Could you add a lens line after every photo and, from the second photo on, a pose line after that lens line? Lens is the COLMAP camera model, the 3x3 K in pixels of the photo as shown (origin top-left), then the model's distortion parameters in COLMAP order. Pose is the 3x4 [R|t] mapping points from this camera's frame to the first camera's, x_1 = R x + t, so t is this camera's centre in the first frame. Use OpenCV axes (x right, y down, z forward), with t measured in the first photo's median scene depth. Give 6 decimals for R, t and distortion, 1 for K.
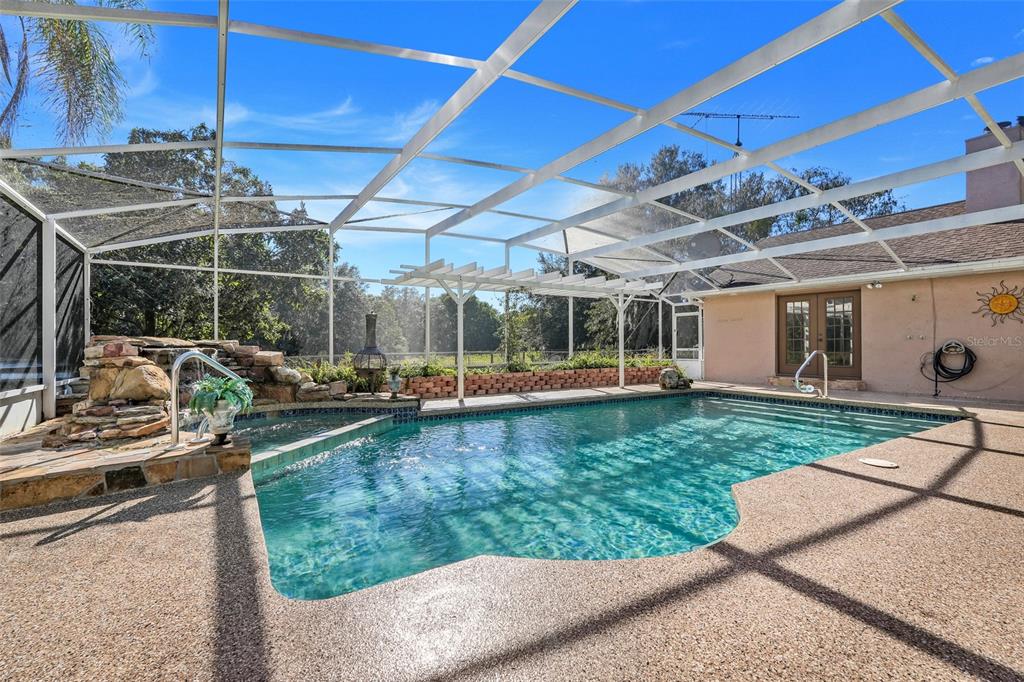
lens RADIAL K [[454.1, 0, 503.7], [0, 454.1, 341.5], [0, 0, 1]] dist [0.000673, 0.000028]
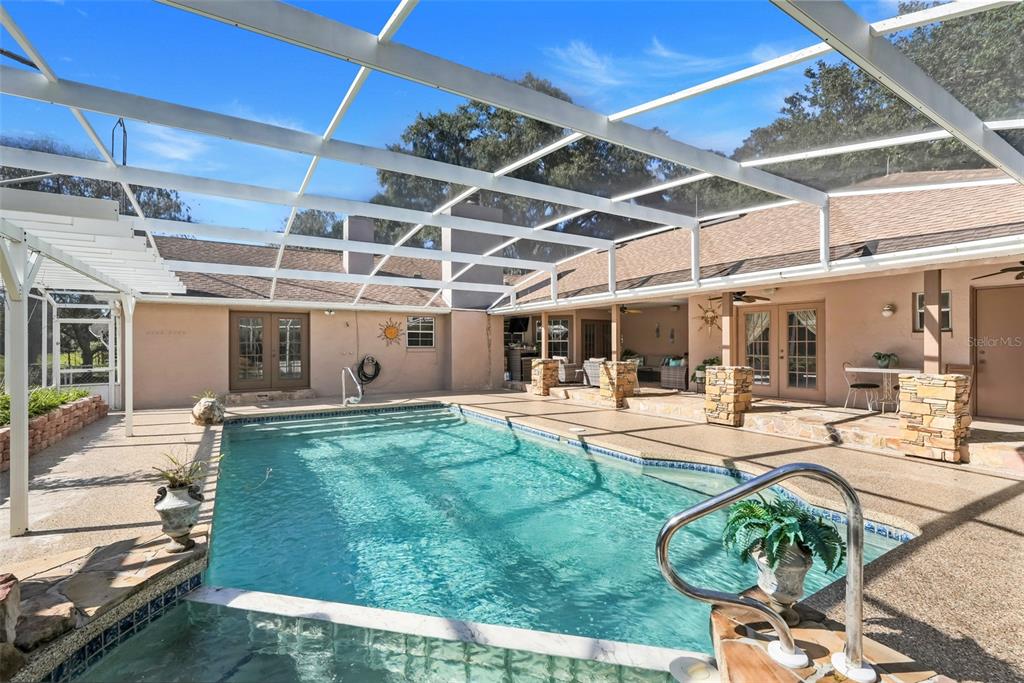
lens RADIAL K [[454.1, 0, 505.5], [0, 454.1, 340.6], [0, 0, 1]] dist [0.000673, 0.000028]
pose [[0.015293, 0.004089, 0.999875, -0.356563], [0.000809, 0.999991, -0.004102, -0.031976], [-0.999883, 0.000872, 0.015290, 0.397816]]
